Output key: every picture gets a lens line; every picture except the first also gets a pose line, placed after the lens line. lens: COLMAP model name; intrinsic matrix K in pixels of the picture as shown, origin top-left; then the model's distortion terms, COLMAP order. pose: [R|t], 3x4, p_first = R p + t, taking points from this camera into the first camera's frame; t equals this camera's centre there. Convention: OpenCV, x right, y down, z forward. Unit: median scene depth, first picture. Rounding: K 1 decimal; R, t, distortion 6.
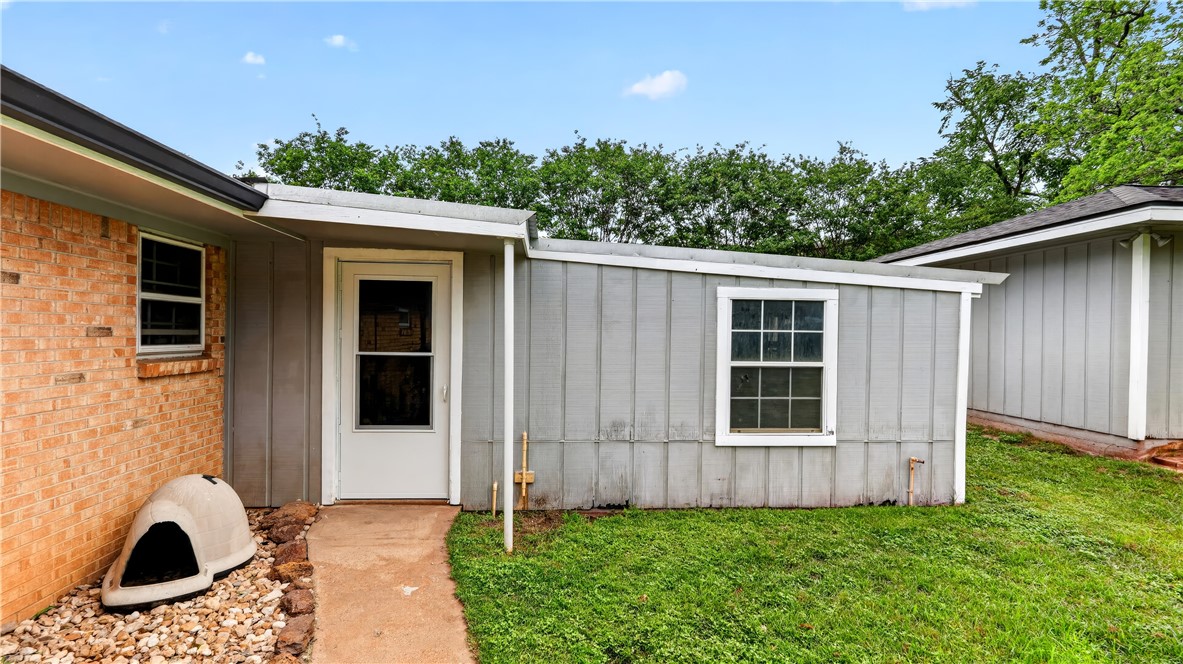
lens RADIAL K [[550.7, 0, 587.0], [0, 550.7, 333.1], [0, 0, 1]] dist [-0.001939, -0.000404]
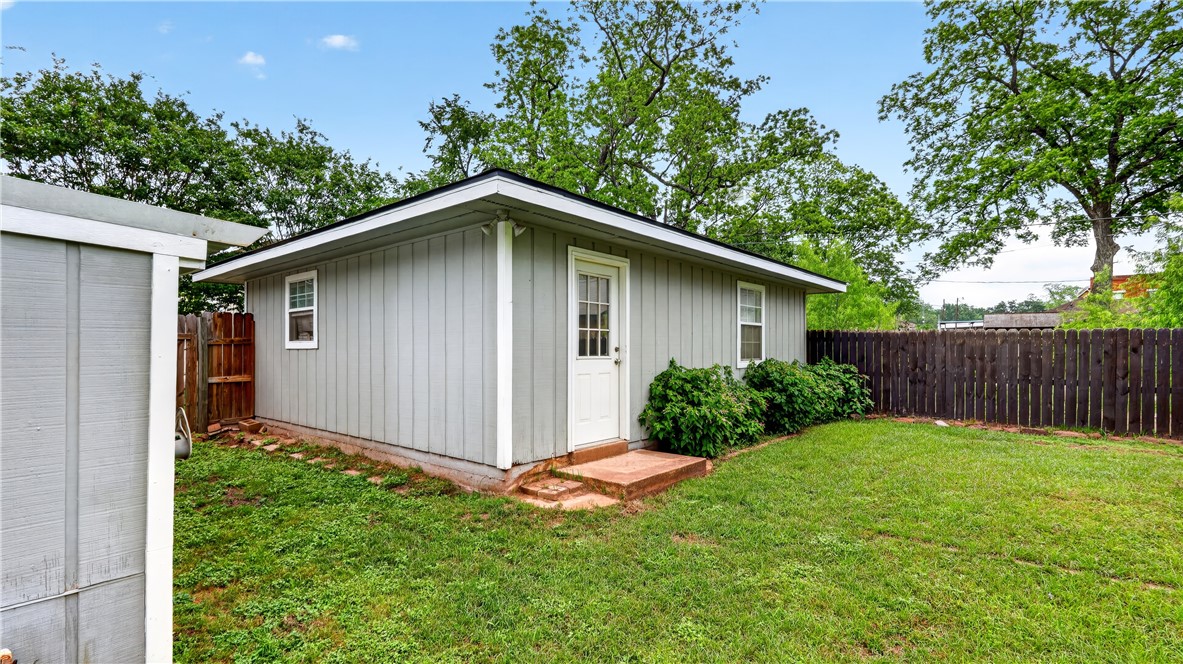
lens RADIAL K [[555.9, 0, 585.7], [0, 555.9, 327.7], [0, 0, 1]] dist [-0.006345, 0.000257]
pose [[0.688060, 0.012884, 0.725540, 0.150323], [0.010039, 0.999578, -0.027270, 0.001419], [-0.725585, 0.026047, 0.687640, 0.103888]]
